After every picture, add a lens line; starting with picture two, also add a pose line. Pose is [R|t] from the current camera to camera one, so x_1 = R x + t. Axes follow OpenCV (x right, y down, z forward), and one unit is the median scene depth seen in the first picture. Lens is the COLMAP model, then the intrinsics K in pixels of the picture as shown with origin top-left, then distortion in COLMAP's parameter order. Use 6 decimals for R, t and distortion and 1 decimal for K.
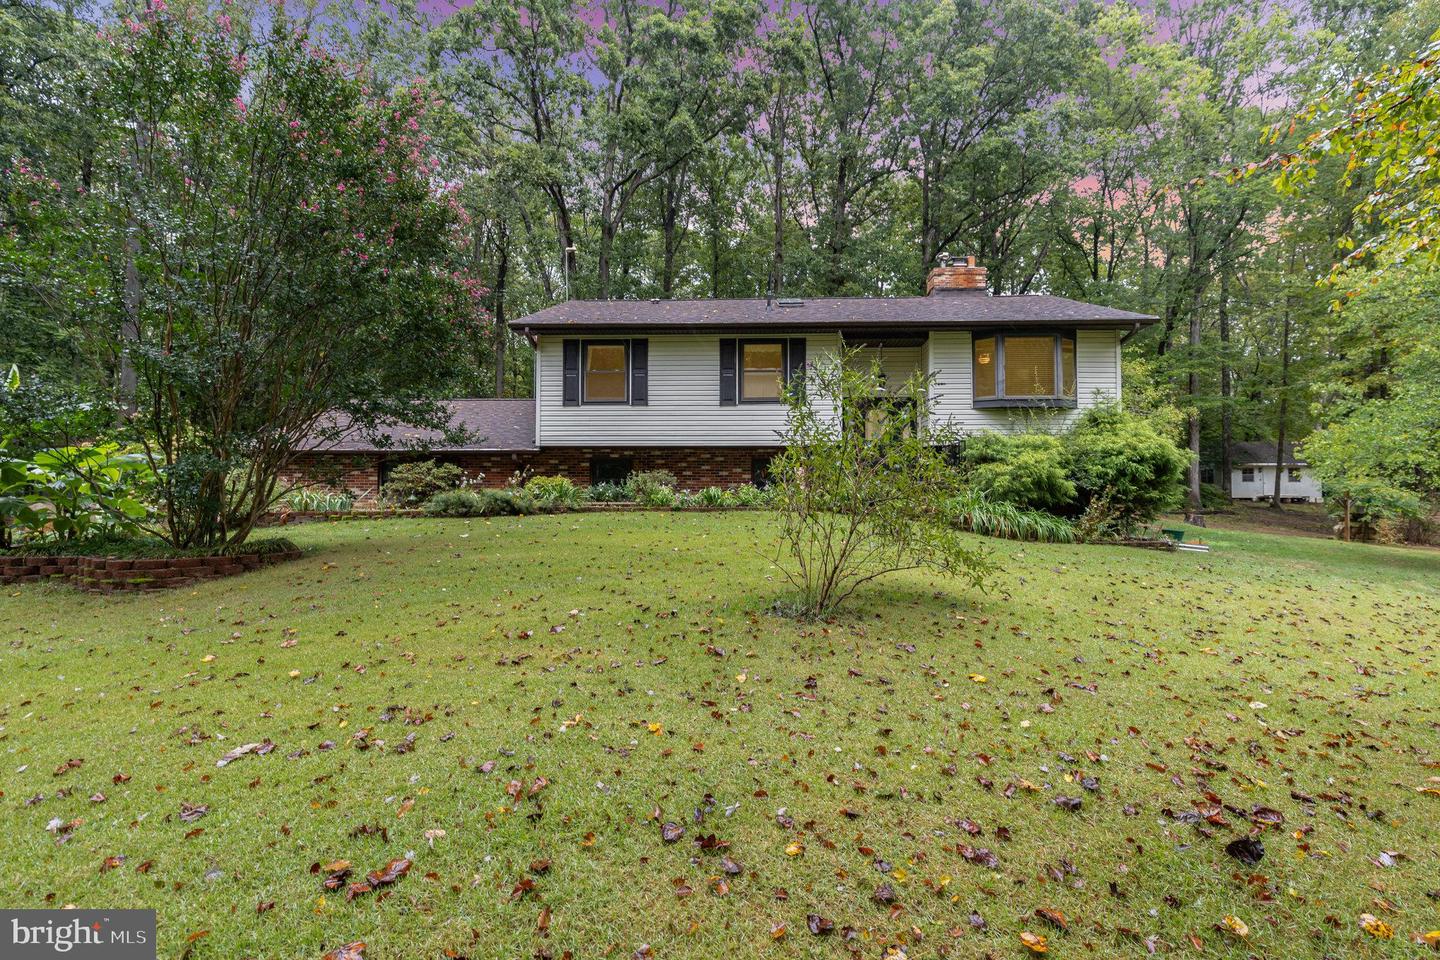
lens RADIAL K [[644.8, 0, 720.0], [0, 644.8, 480.0], [0, 0, 1]] dist [0.000665, 0.000064]
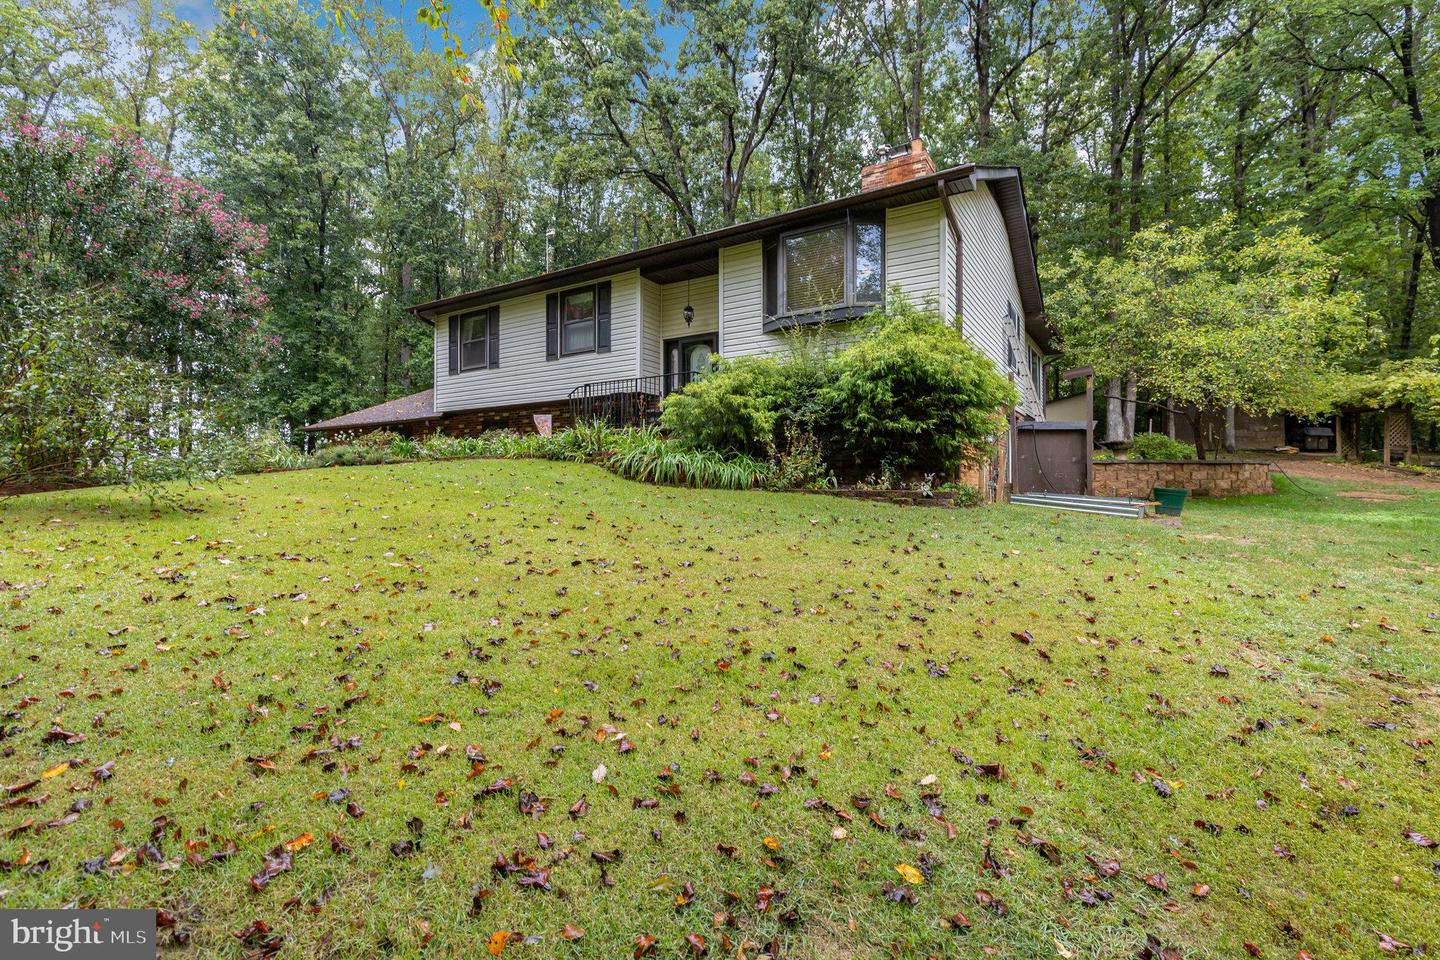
lens RADIAL K [[644.8, 0, 720.0], [0, 644.8, 480.0], [0, 0, 1]] dist [0.000665, 0.000064]
pose [[0.863163, -0.008045, -0.504861, 0.742183], [0.015877, 0.999811, 0.011211, 0.062903], [0.504675, -0.017693, 0.863128, 0.263976]]
